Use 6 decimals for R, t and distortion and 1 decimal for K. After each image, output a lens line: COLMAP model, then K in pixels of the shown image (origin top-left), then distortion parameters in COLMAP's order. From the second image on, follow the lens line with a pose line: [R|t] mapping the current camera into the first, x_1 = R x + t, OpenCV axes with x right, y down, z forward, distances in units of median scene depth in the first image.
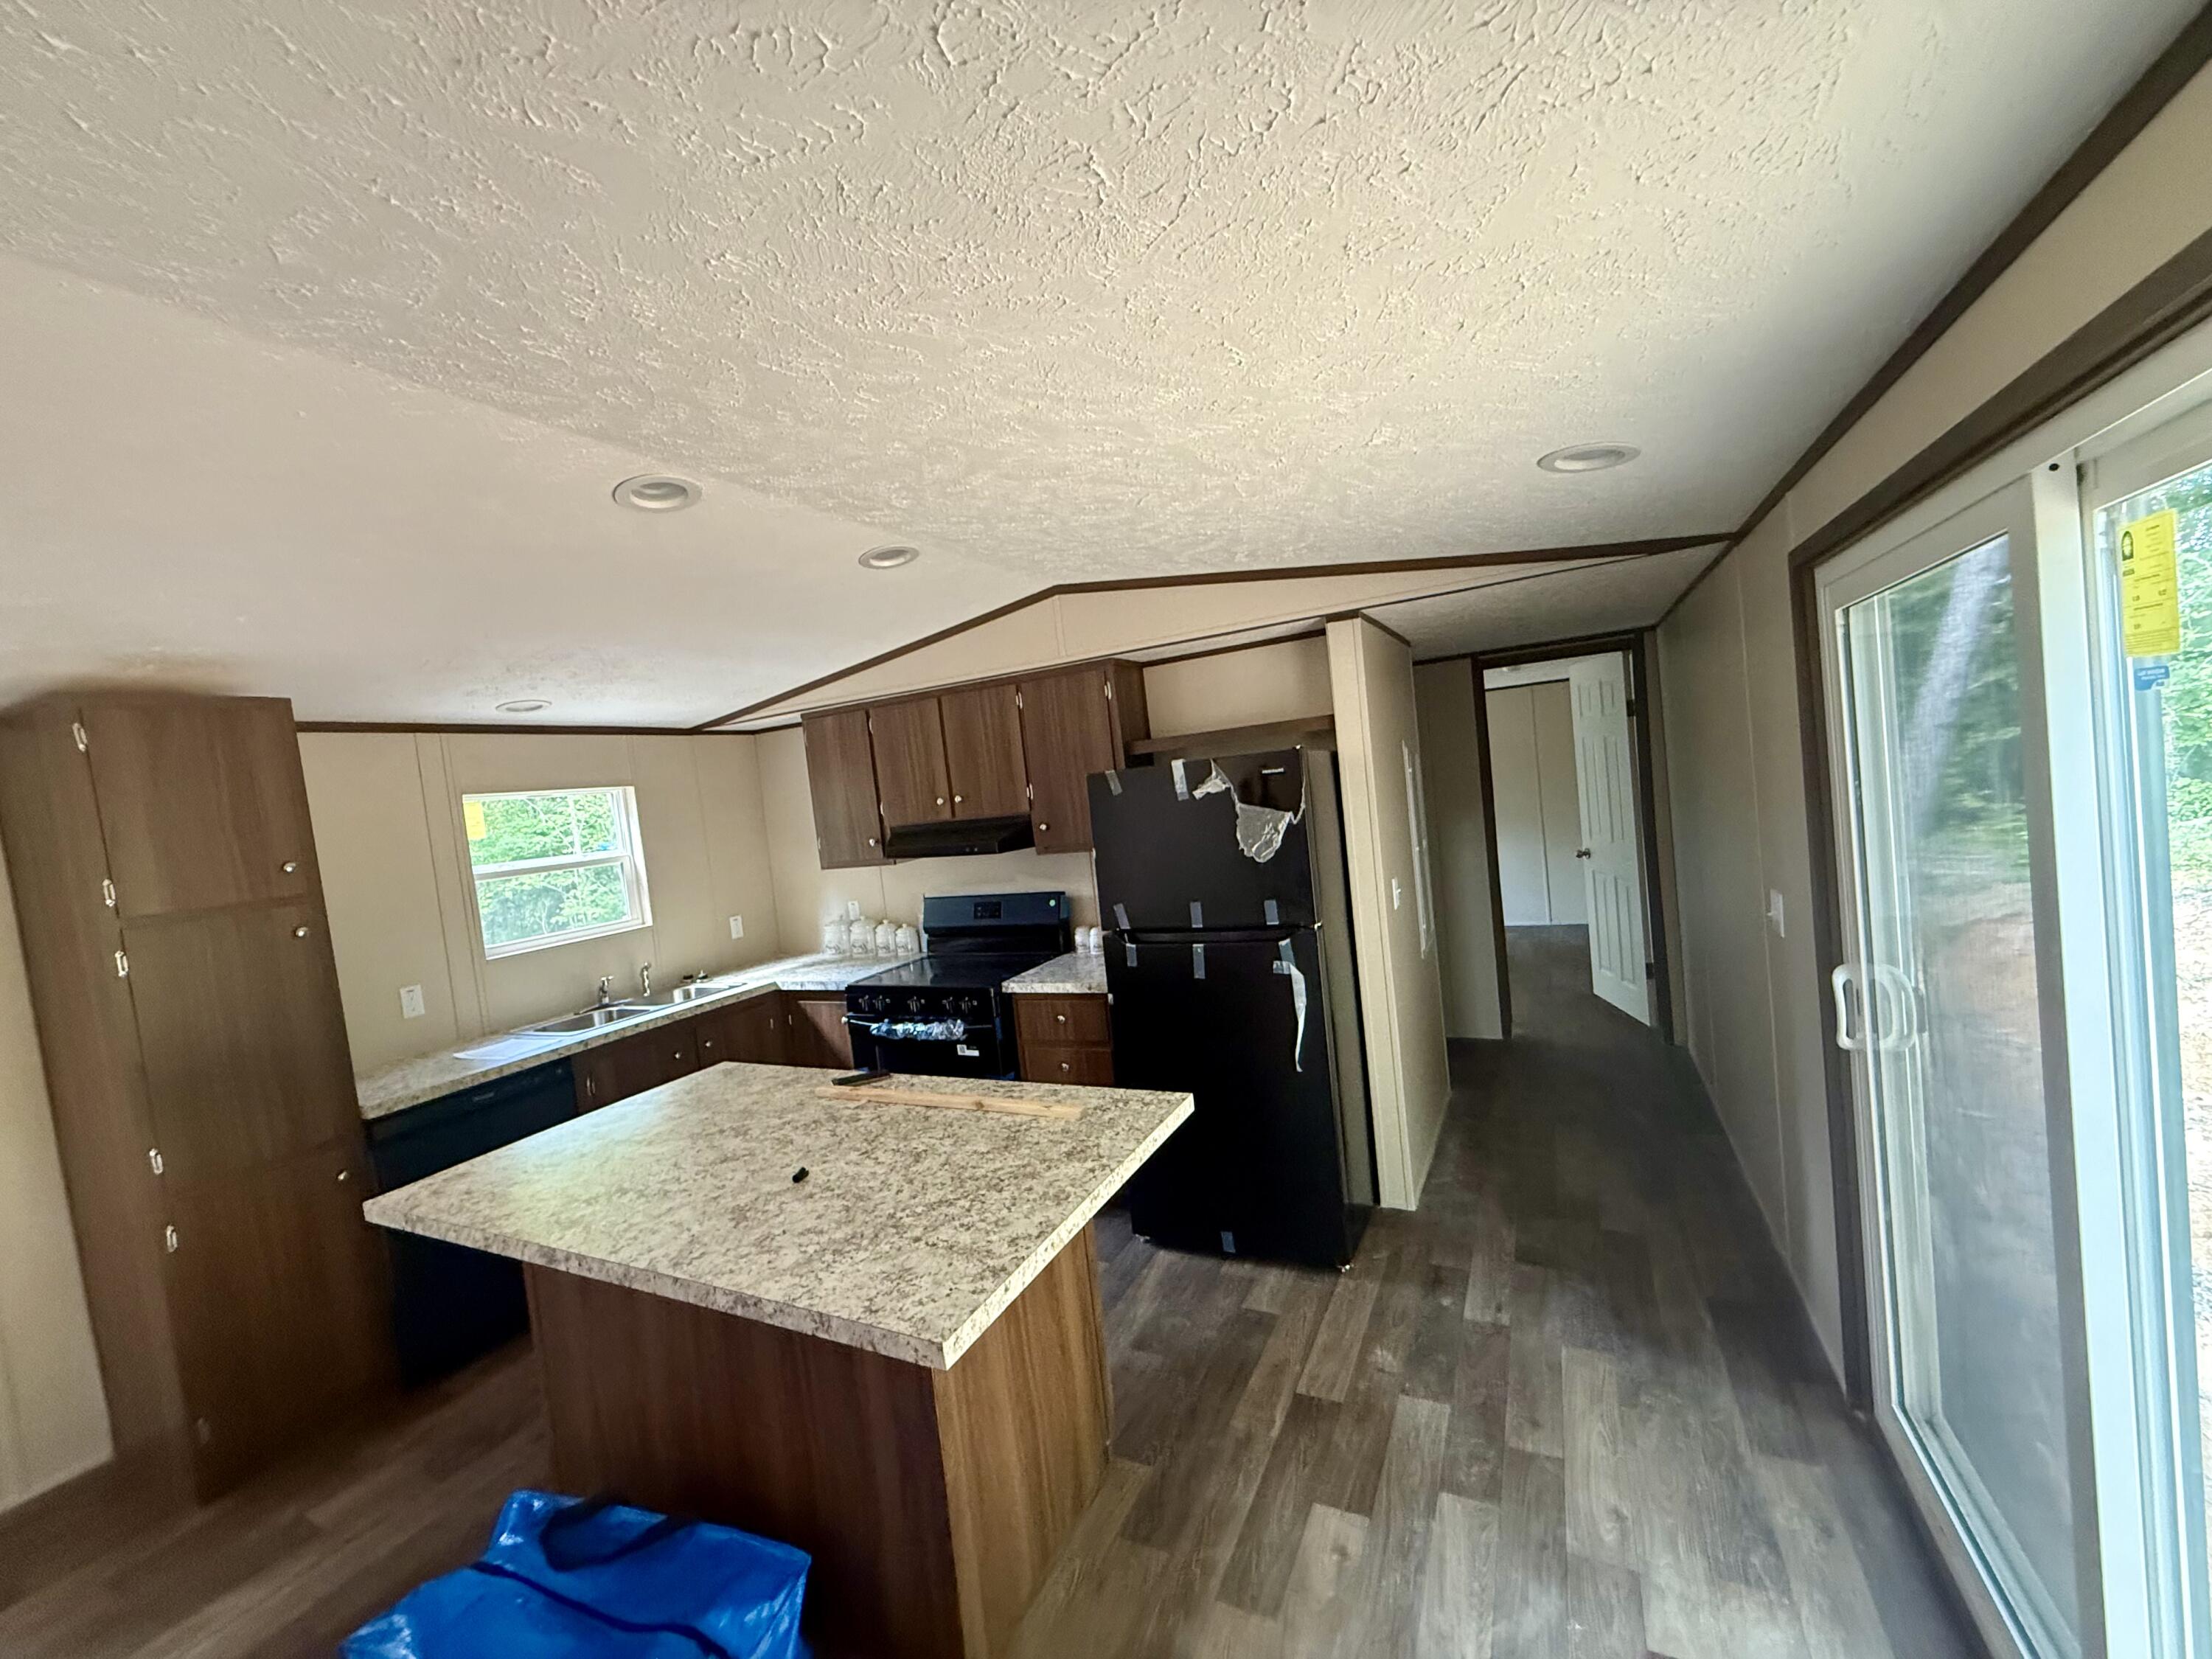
lens RADIAL K [[886.2, 0, 1106.0], [0, 886.2, 829.5], [0, 0, 1]] dist [0.002345, -0.000115]
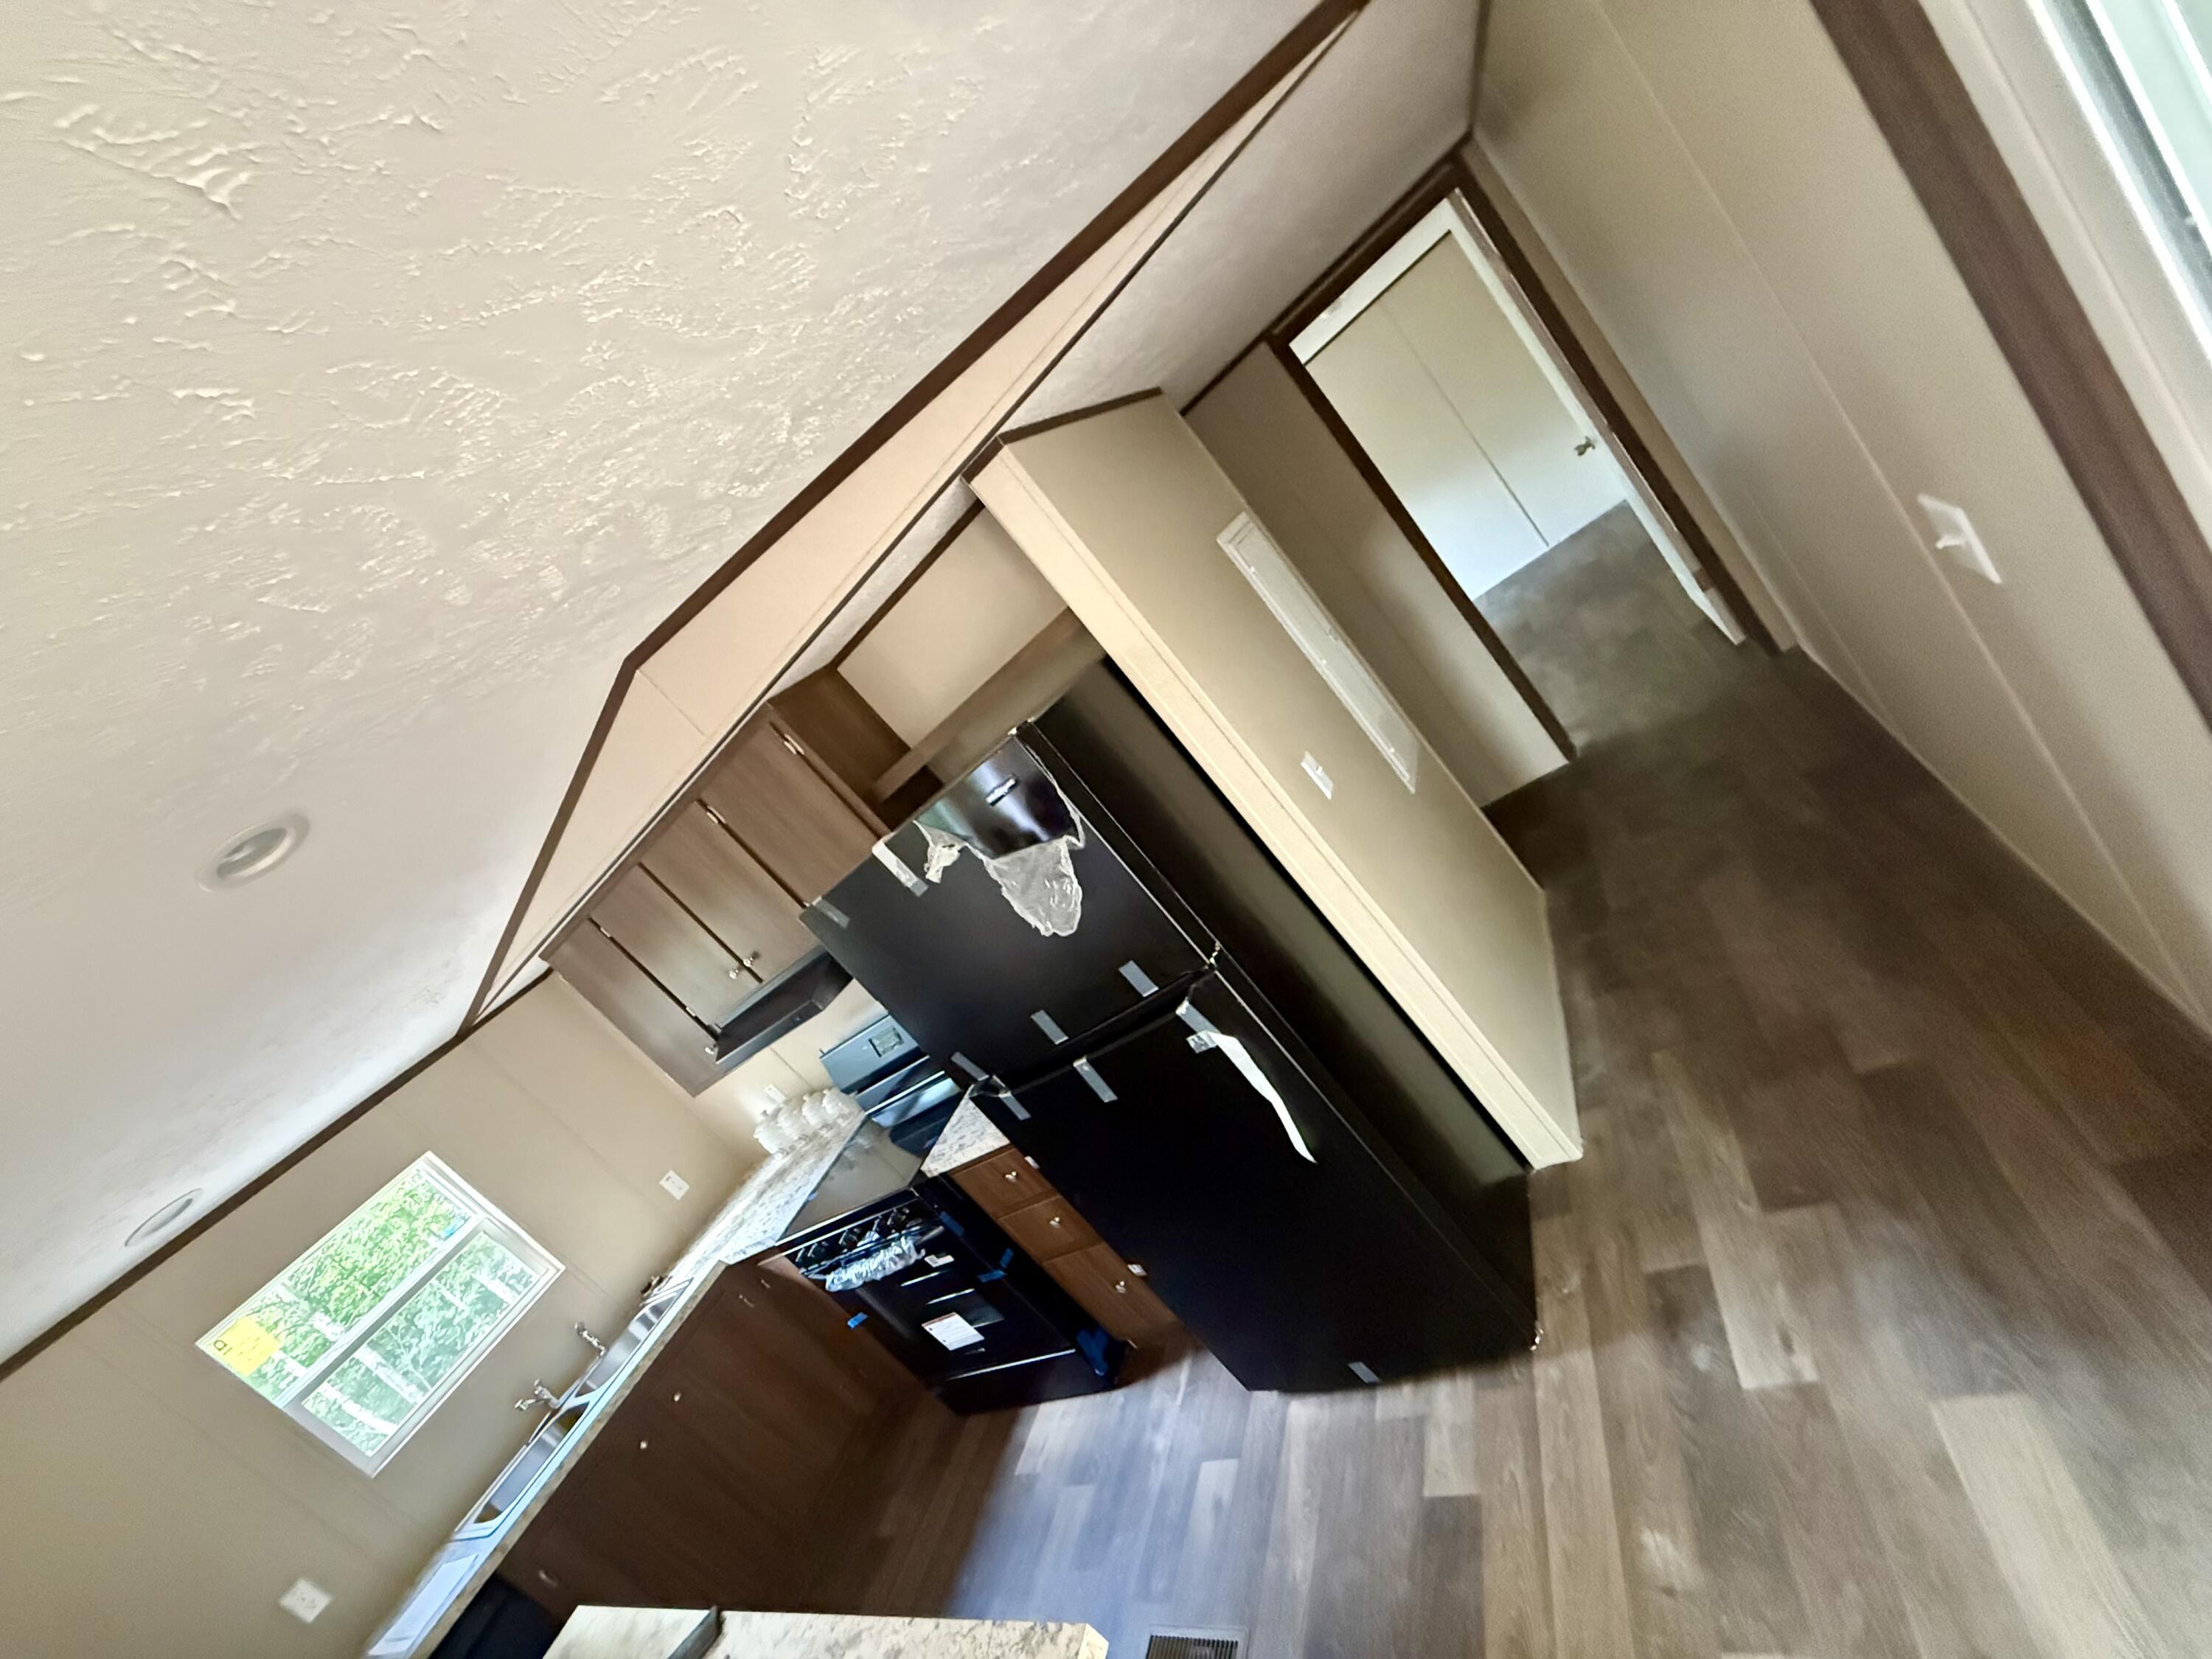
lens RADIAL K [[886.2, 0, 1106.0], [0, 886.2, 829.5], [0, 0, 1]] dist [0.002345, -0.000115]
pose [[0.828719, -0.551028, -0.097937, 0.234383], [0.559661, 0.815368, 0.148169, -0.075586], [-0.001791, -0.177603, 0.984101, 0.350514]]
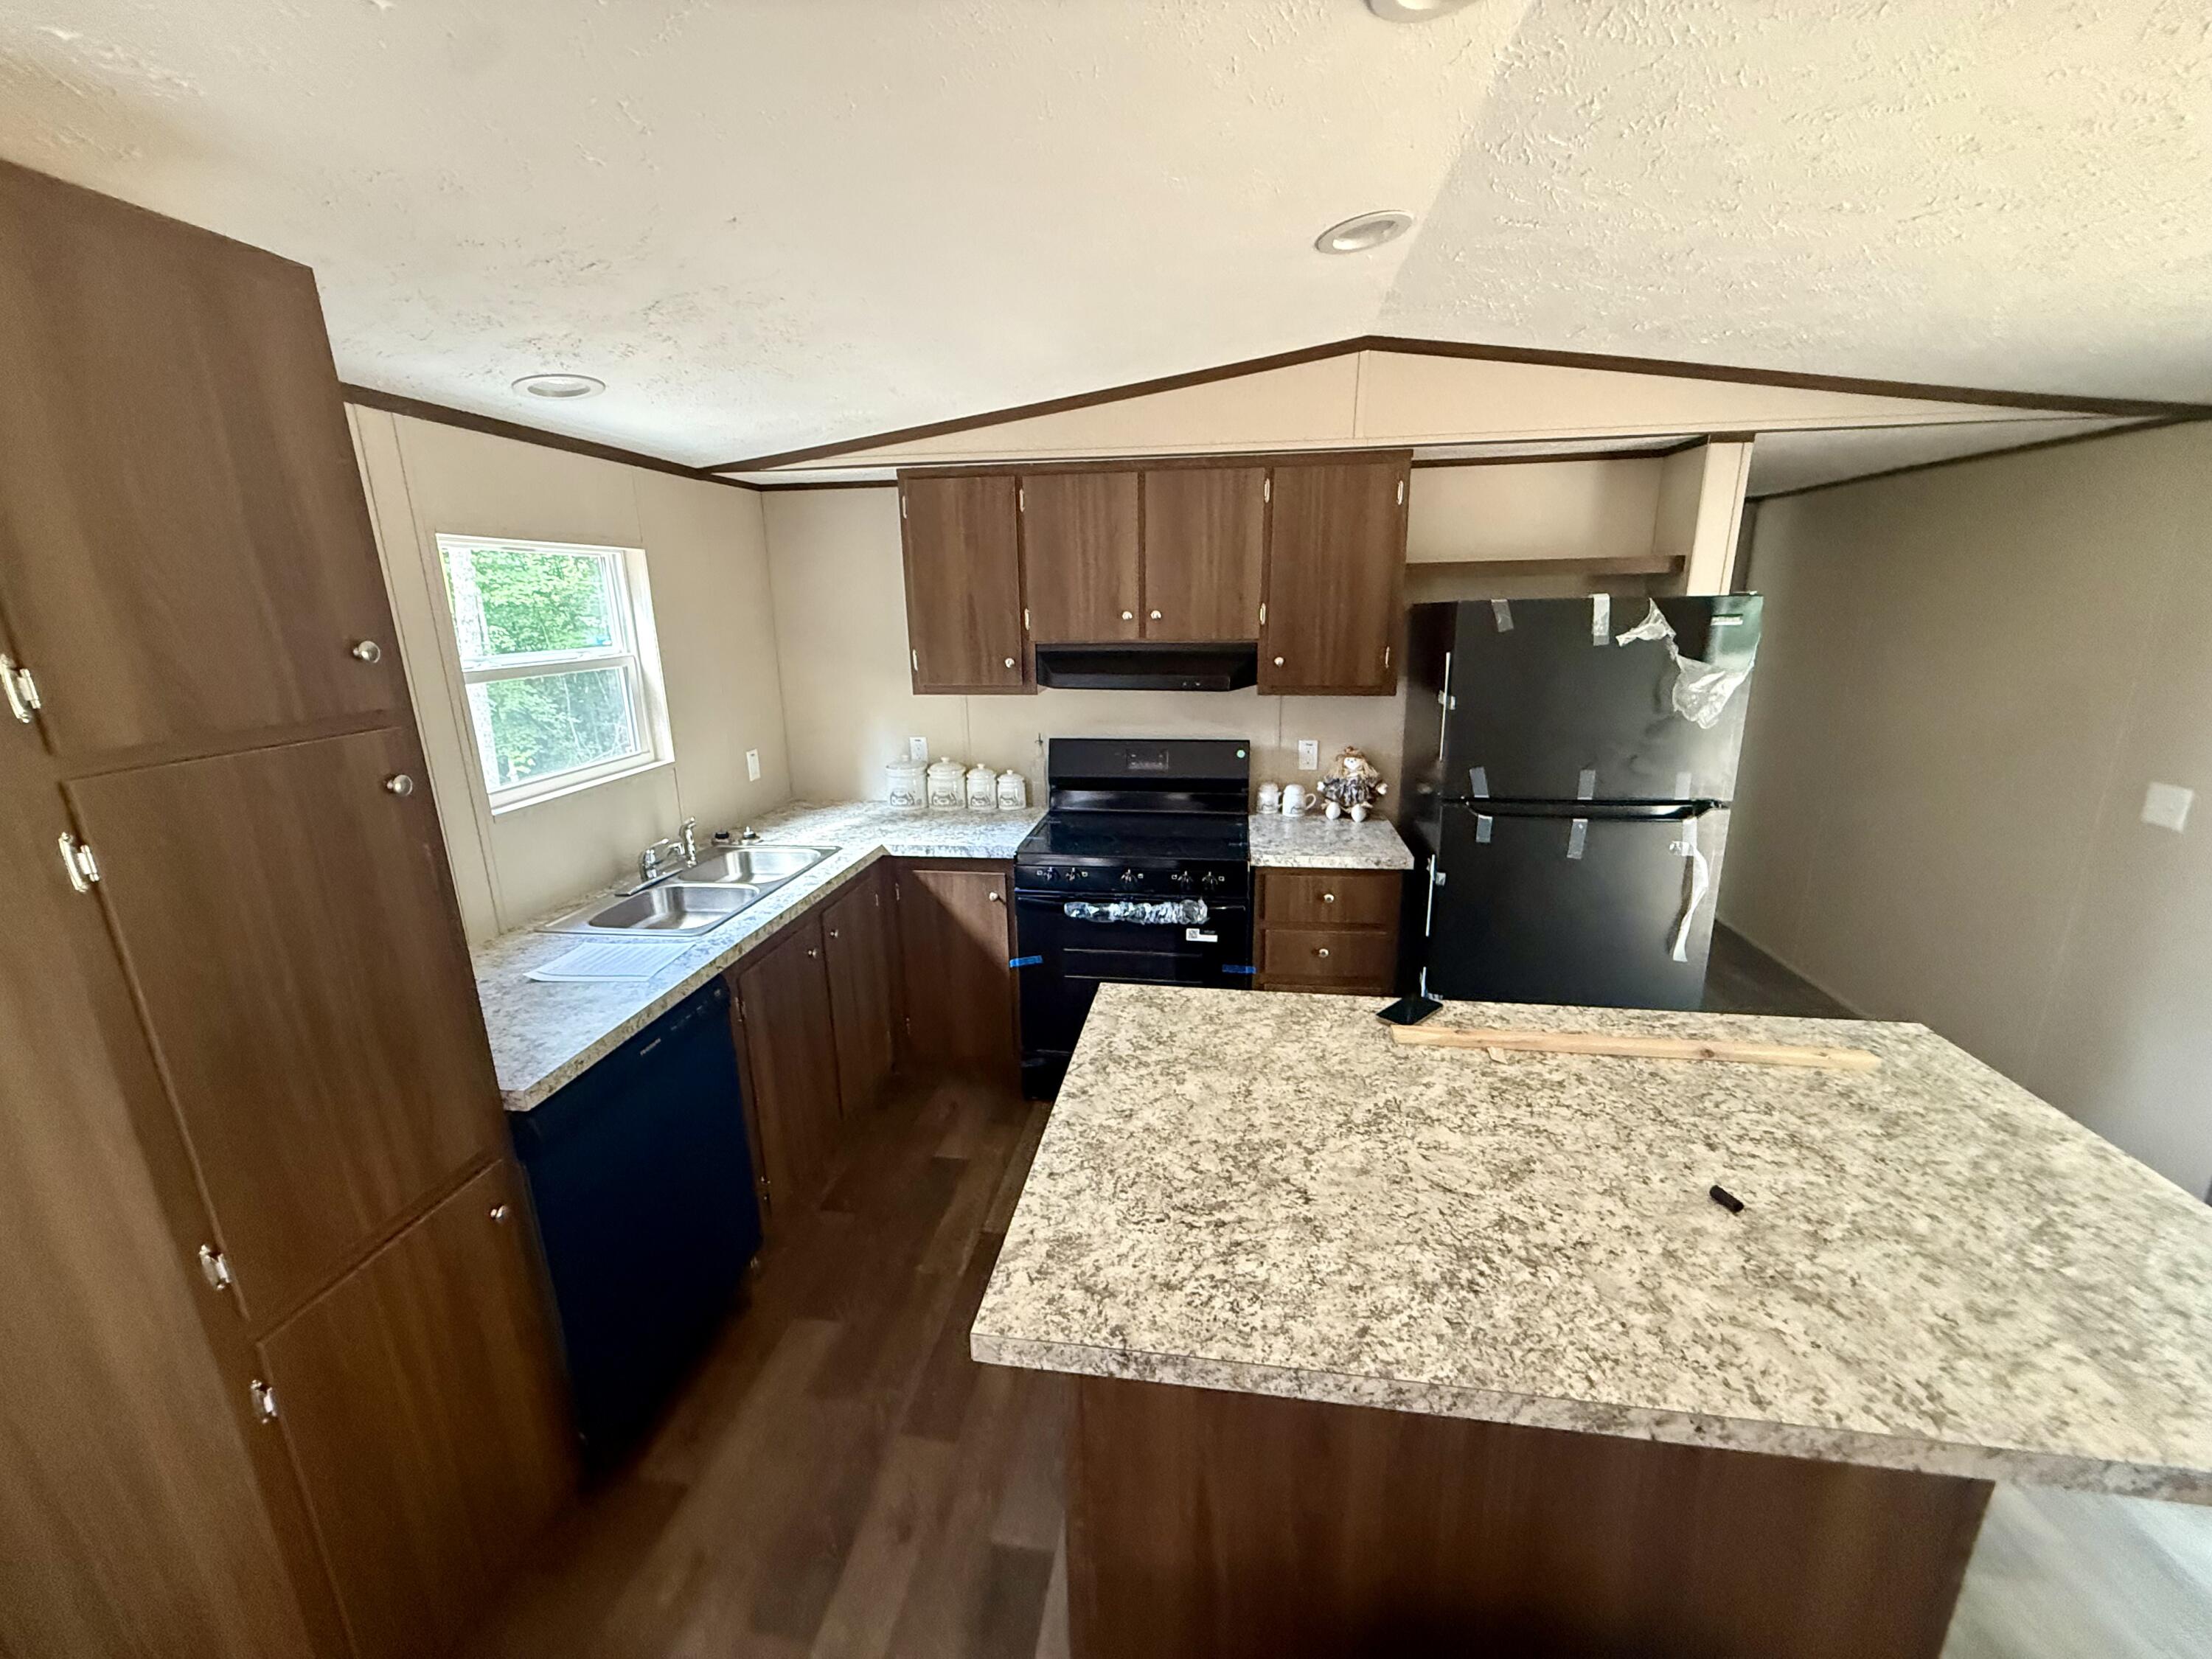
lens RADIAL K [[886.2, 0, 1106.0], [0, 886.2, 829.5], [0, 0, 1]] dist [0.002345, -0.000115]
pose [[0.944728, 0.009516, 0.327717, -0.519751], [-0.070924, 0.981842, 0.175944, 0.018629], [-0.320092, -0.189462, 0.928248, 0.304317]]
